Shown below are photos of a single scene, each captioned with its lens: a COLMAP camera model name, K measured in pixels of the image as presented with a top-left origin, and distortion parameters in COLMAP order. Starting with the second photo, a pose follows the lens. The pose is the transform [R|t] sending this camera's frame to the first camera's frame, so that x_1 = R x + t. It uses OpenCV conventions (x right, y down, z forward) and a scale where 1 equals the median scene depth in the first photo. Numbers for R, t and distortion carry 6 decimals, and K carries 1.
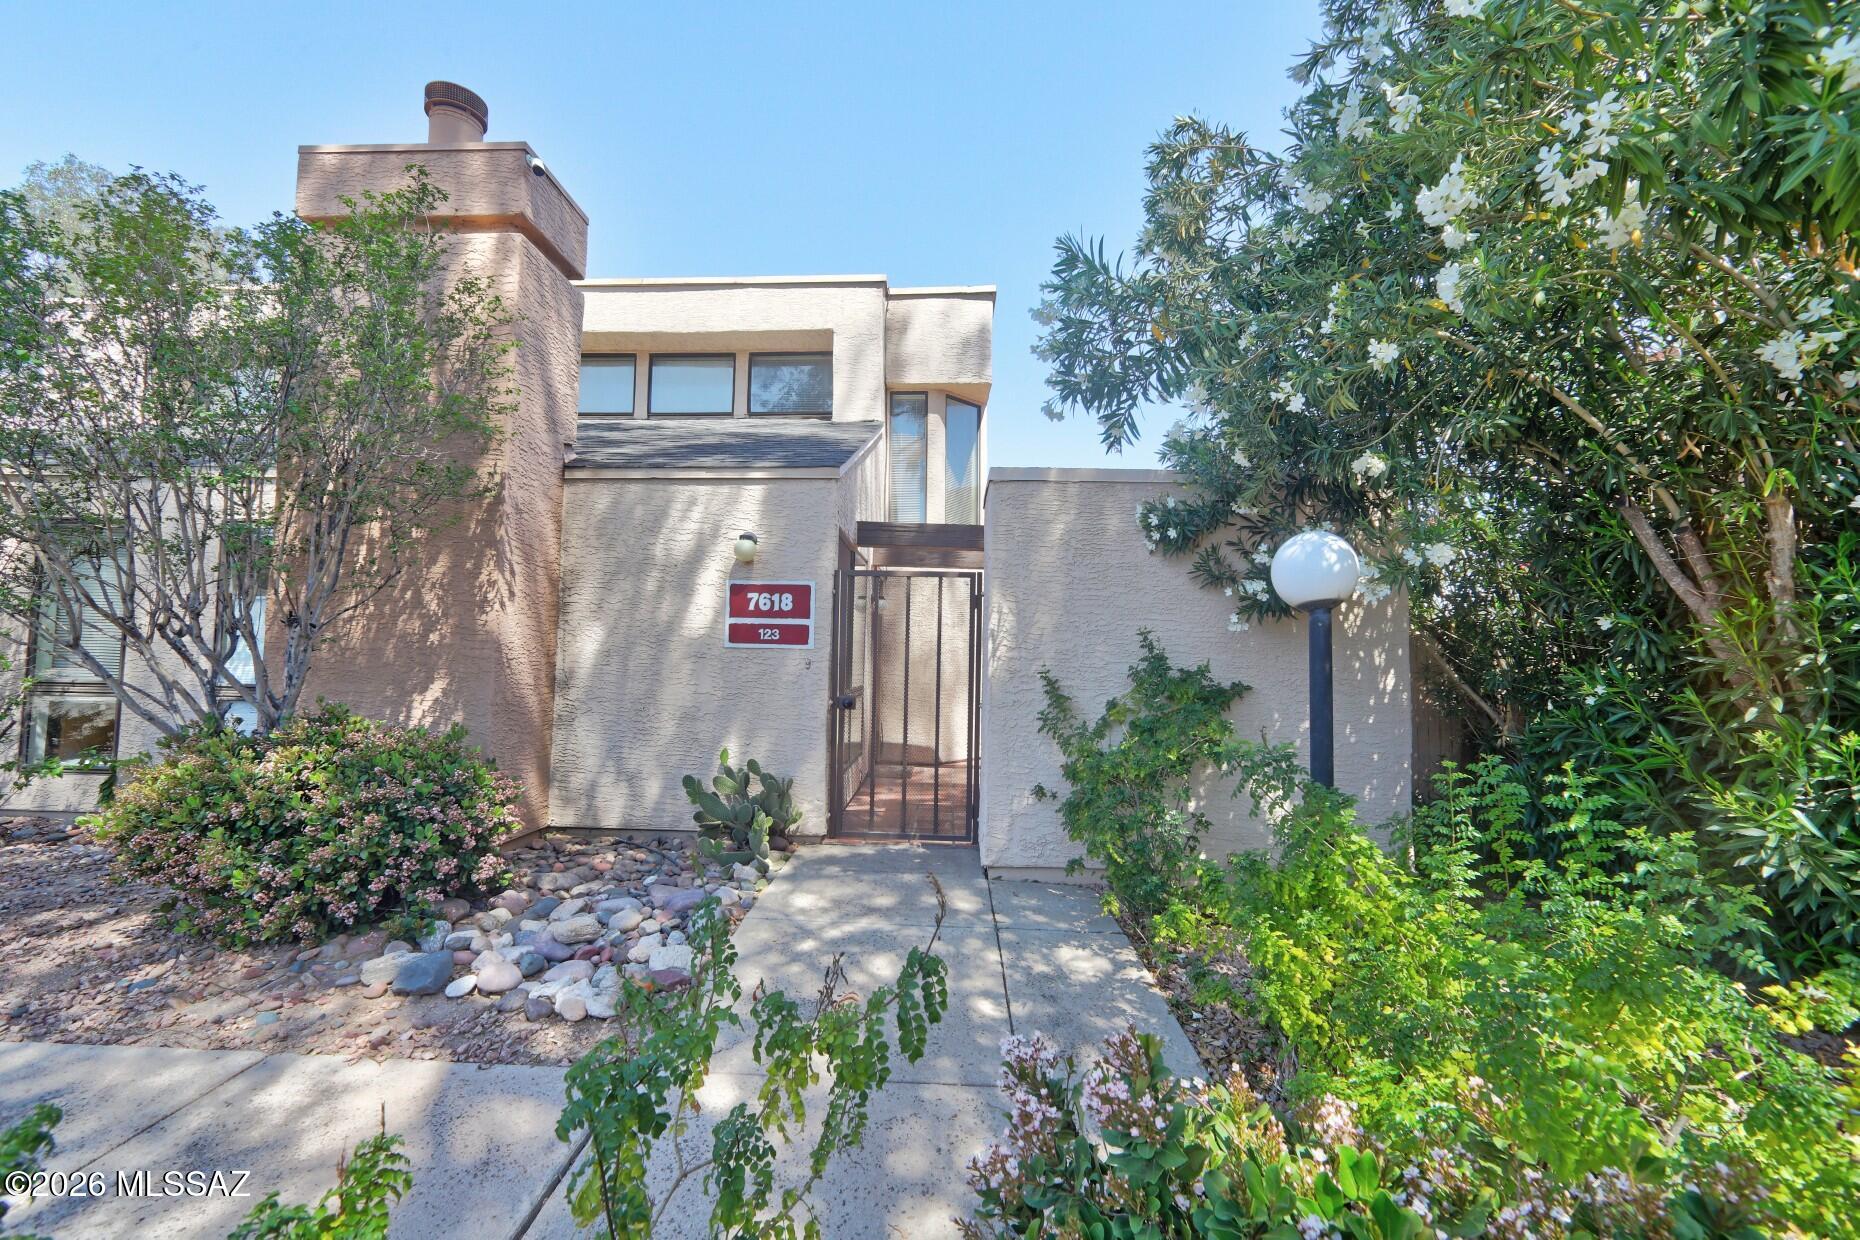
lens RADIAL K [[750.5, 0, 910.8], [0, 750.5, 615.2], [0, 0, 1]] dist [-0.007023, 0.002472]
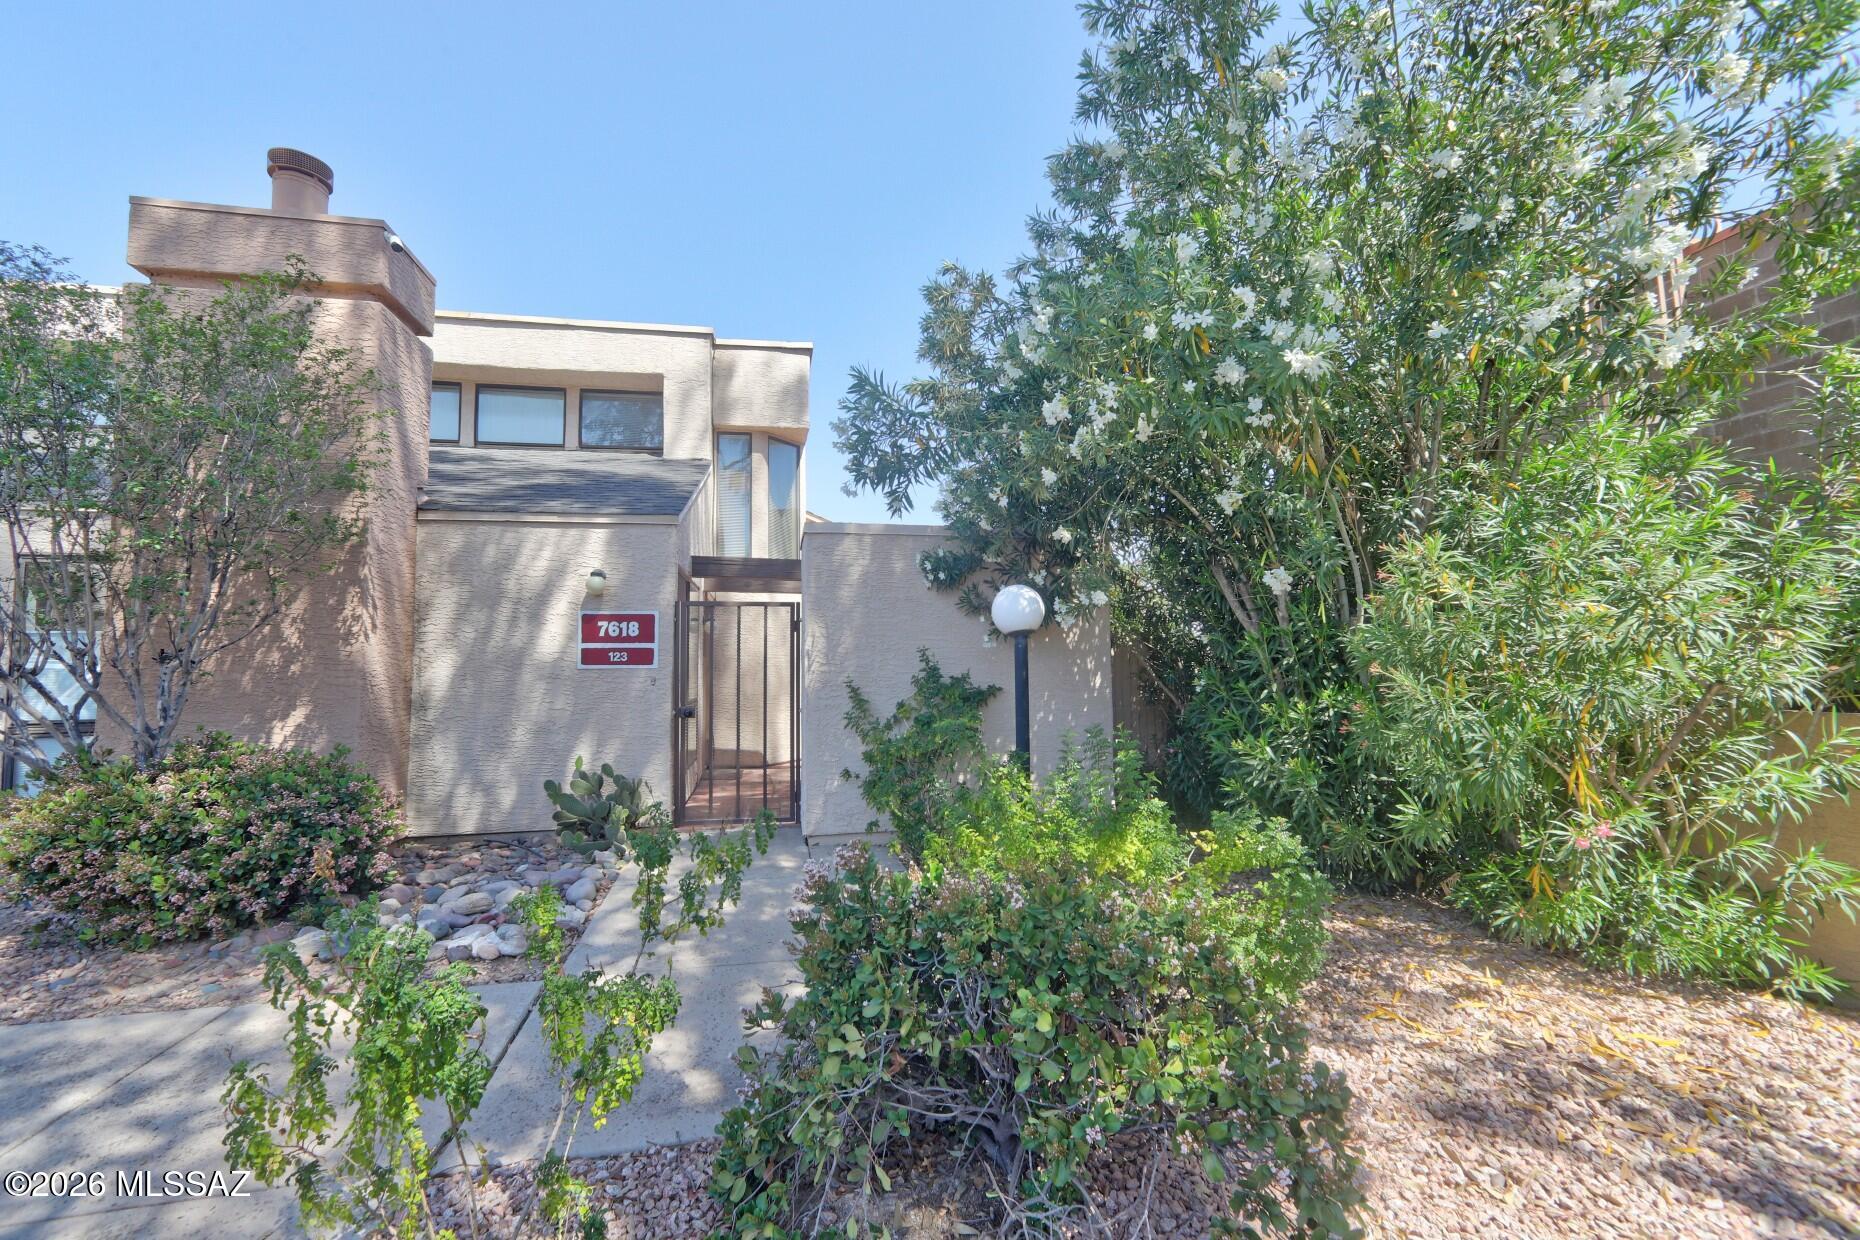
lens RADIAL K [[750.5, 0, 915.8], [0, 750.5, 619.0], [0, 0, 1]] dist [-0.007023, 0.002472]
pose [[0.971624, -0.013009, 0.236171, -0.014583], [0.014281, 0.999891, -0.003676, -0.024849], [-0.236098, 0.006945, 0.971705, -0.272071]]
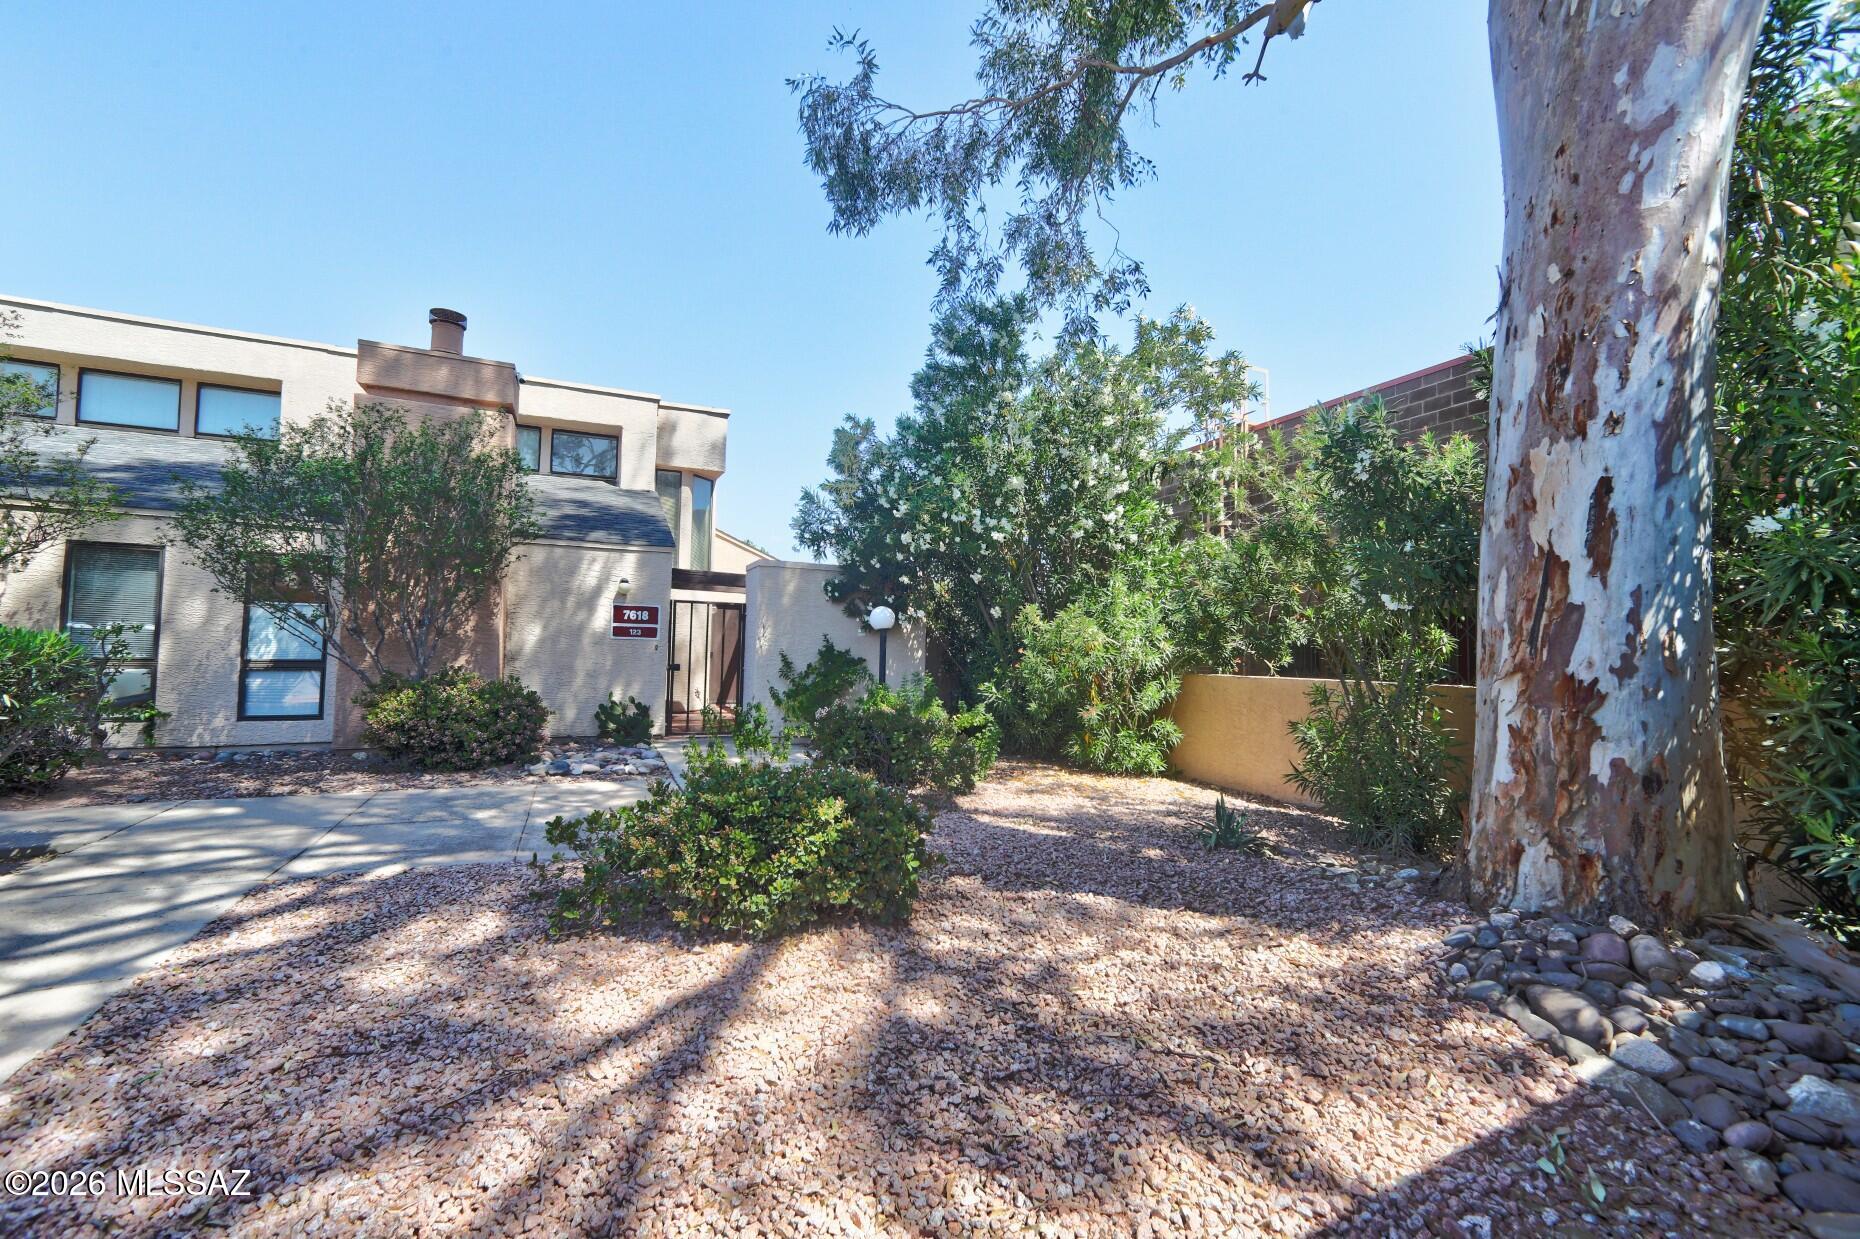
lens RADIAL K [[750.5, 0, 931.7], [0, 750.5, 616.7], [0, 0, 1]] dist [-0.007023, 0.002472]
pose [[0.882506, 0.022140, 0.469780, -0.467125], [-0.032706, 0.999362, 0.014340, -0.073519], [-0.469163, -0.028020, 0.882667, -1.157153]]
